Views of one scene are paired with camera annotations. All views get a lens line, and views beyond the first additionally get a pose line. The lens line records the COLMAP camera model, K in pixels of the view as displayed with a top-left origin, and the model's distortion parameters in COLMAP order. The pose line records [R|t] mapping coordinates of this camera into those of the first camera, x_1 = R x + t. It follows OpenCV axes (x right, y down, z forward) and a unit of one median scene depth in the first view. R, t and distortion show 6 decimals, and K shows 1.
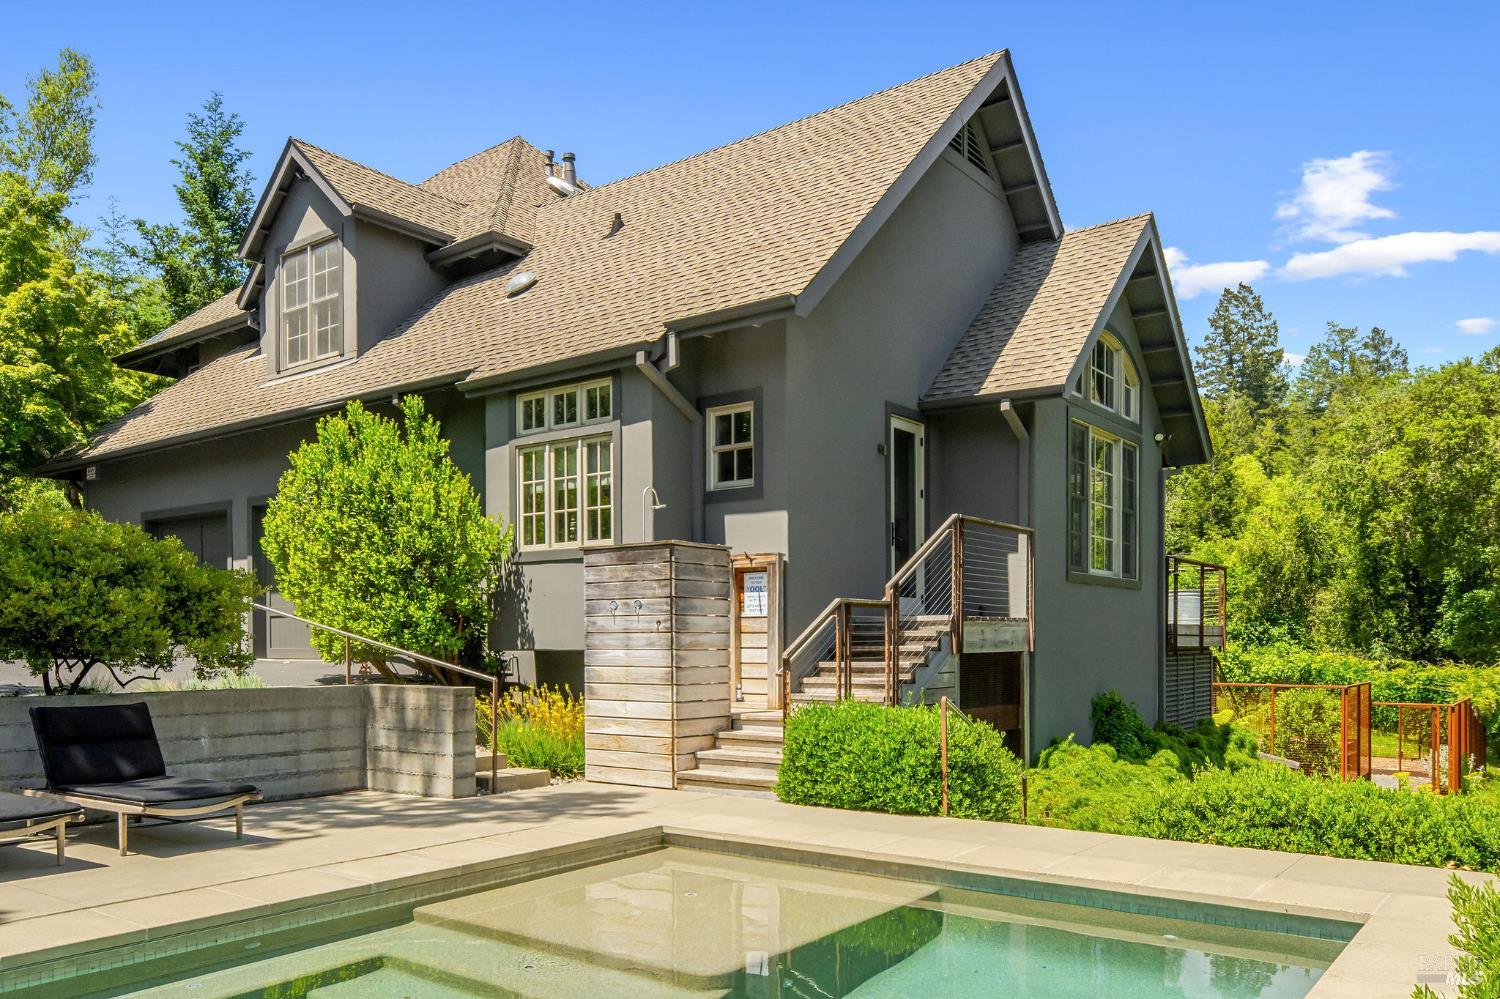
lens RADIAL K [[1118.0, 0, 727.5], [0, 1118.0, 647.3], [0, 0, 1]] dist [0.011661, -0.001733]
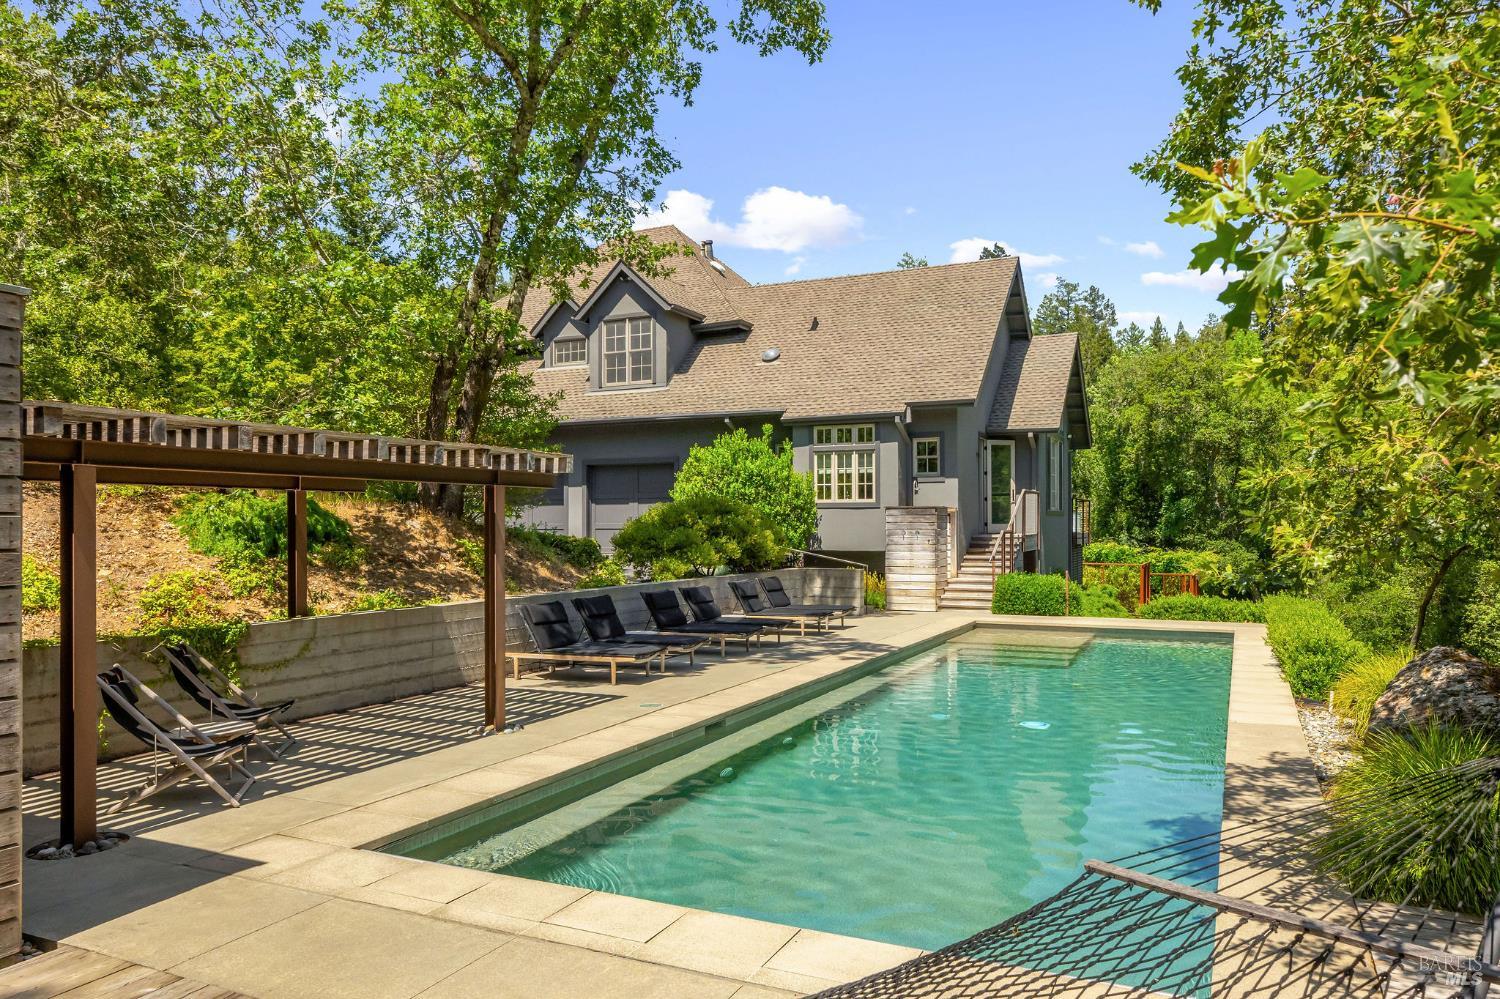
lens RADIAL K [[1018.1, 0, 754.7], [0, 1018.1, 514.2], [0, 0, 1]] dist [0.001964, -0.001368]
pose [[0.977120, 0.002173, 0.212678, -0.571413], [0.001134, 0.999880, -0.015426, -0.029304], [-0.212686, 0.015314, 0.977001, -0.660327]]
